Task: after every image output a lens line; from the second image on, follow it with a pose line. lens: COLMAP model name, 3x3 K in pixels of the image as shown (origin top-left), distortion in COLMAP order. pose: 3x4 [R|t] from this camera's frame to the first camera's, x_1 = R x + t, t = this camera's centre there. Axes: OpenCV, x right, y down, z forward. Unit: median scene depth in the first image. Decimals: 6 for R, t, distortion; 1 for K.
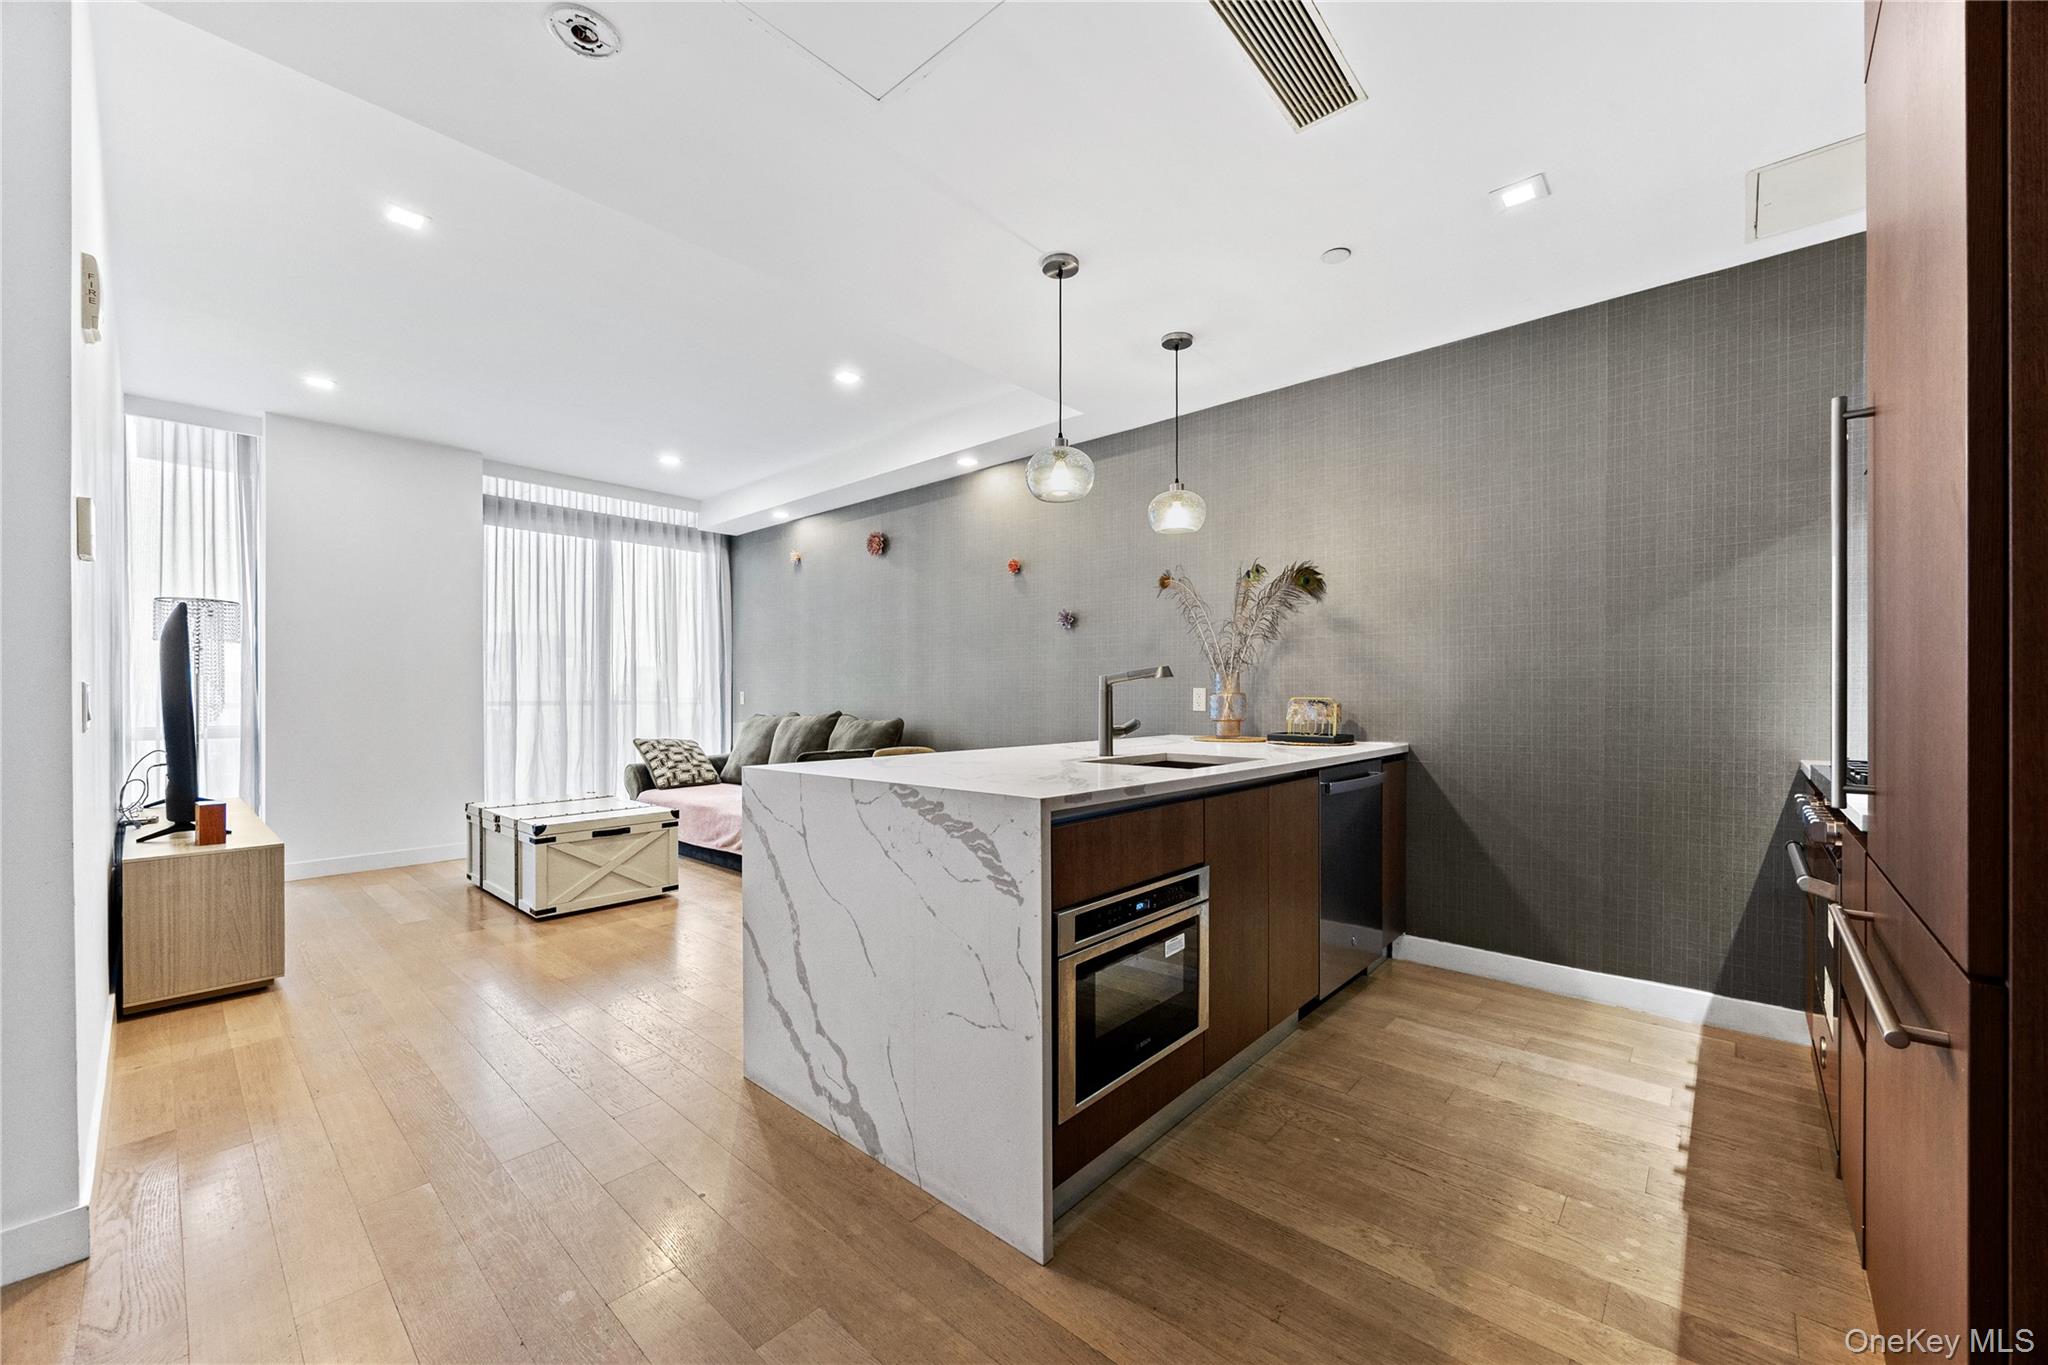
lens RADIAL K [[783.7, 0, 1019.1], [0, 783.7, 697.0], [0, 0, 1]] dist [-0.000142, 0.000095]
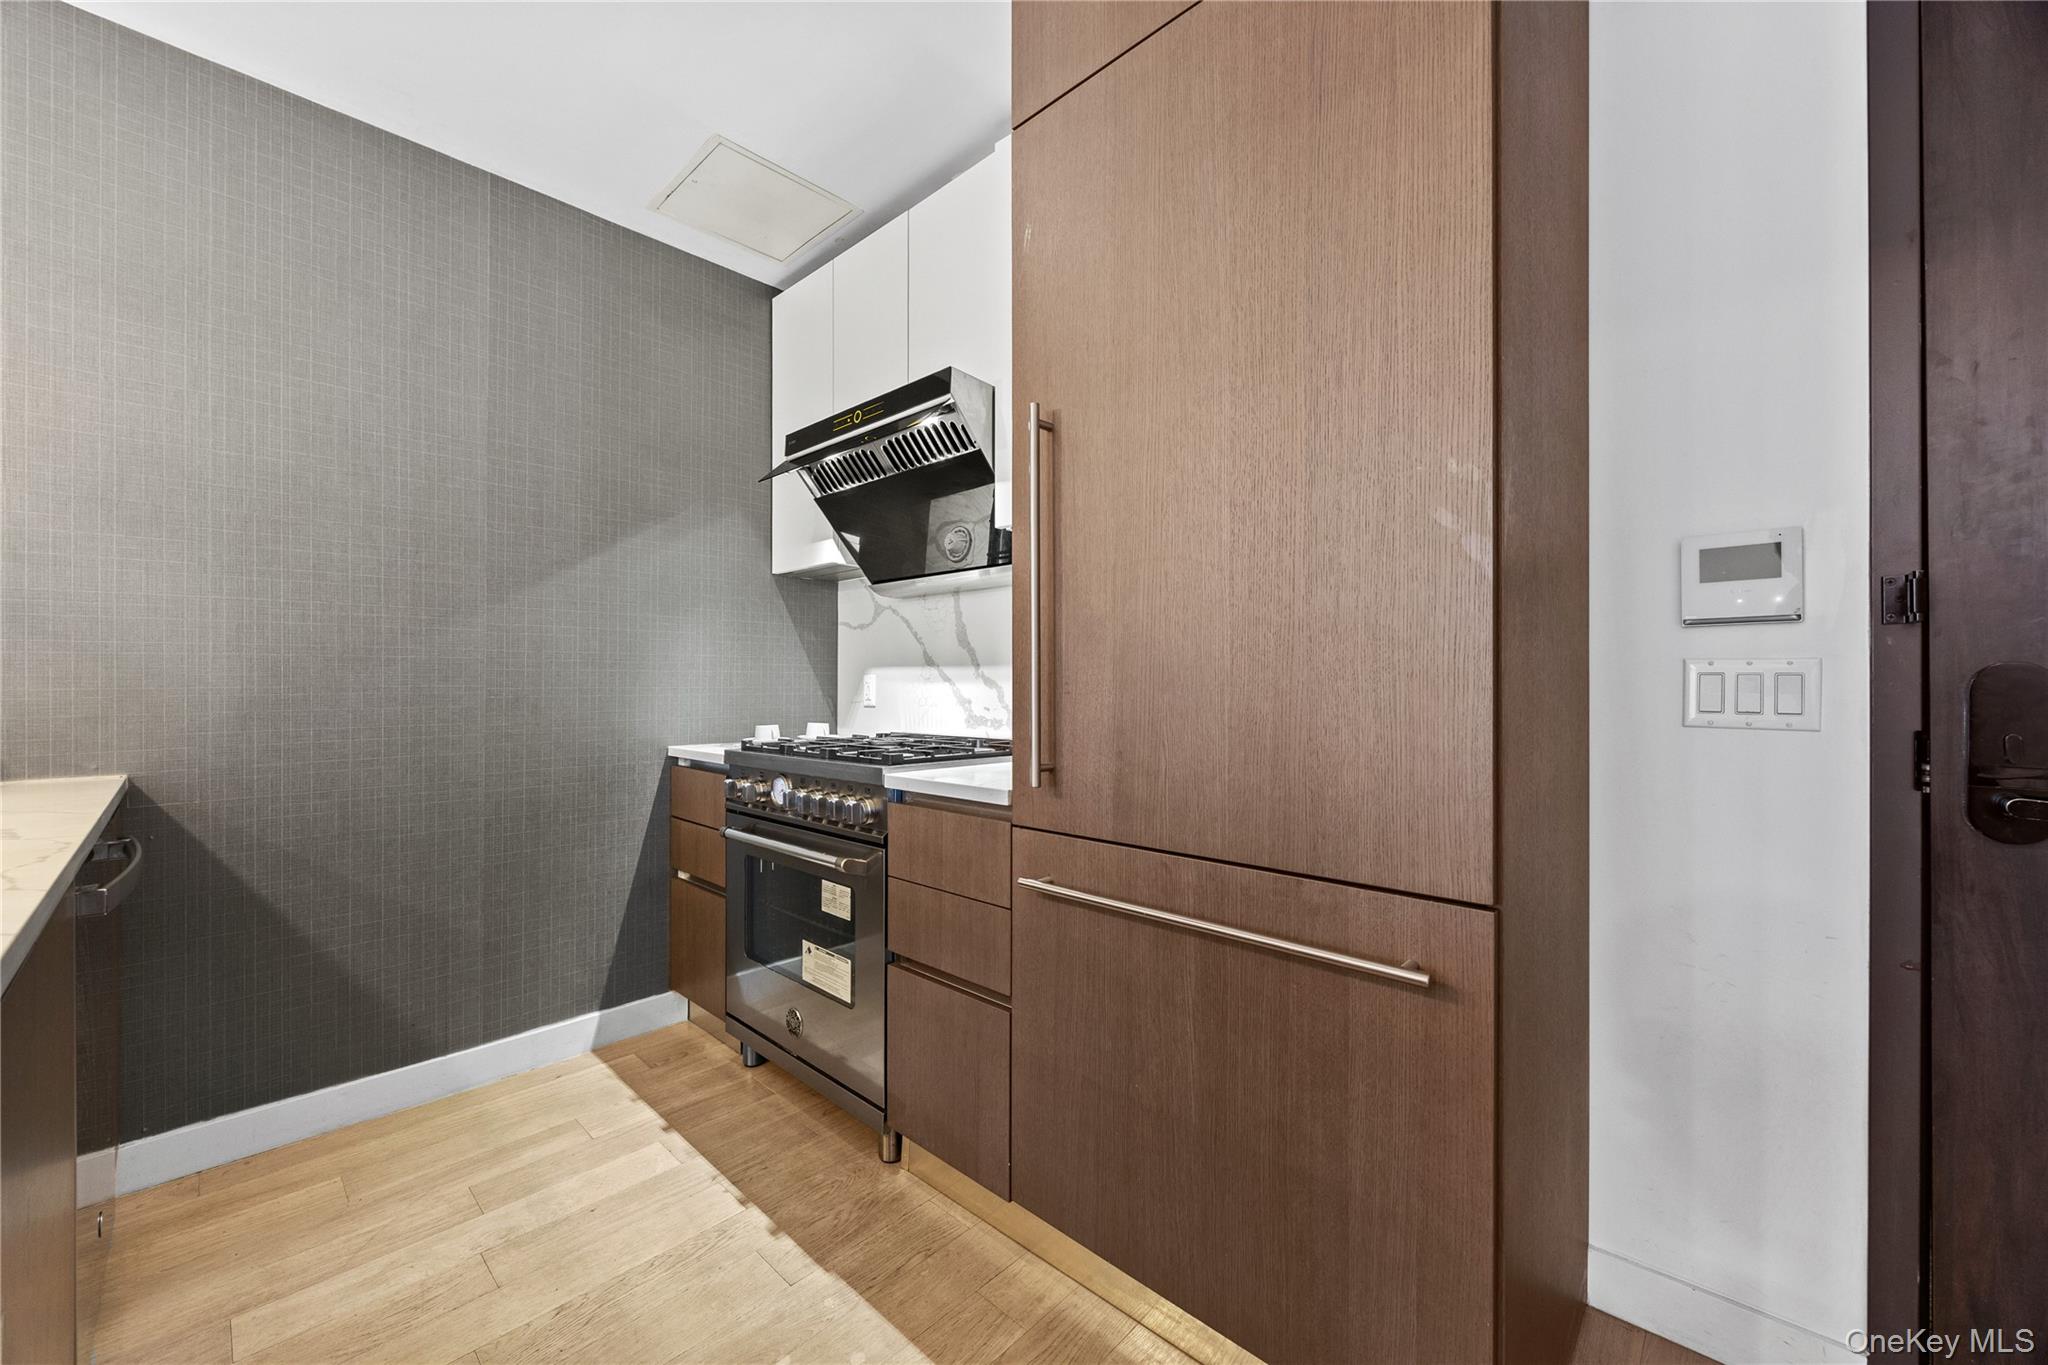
lens RADIAL K [[785.6, 0, 1017.7], [0, 785.6, 684.5], [0, 0, 1]] dist [-0.000508, -0.000113]
pose [[0.021948, 0.000910, 0.999759, -0.016098], [0.001024, 0.999999, -0.000933, 0.001660], [-0.999759, 0.001044, 0.021947, 0.586806]]
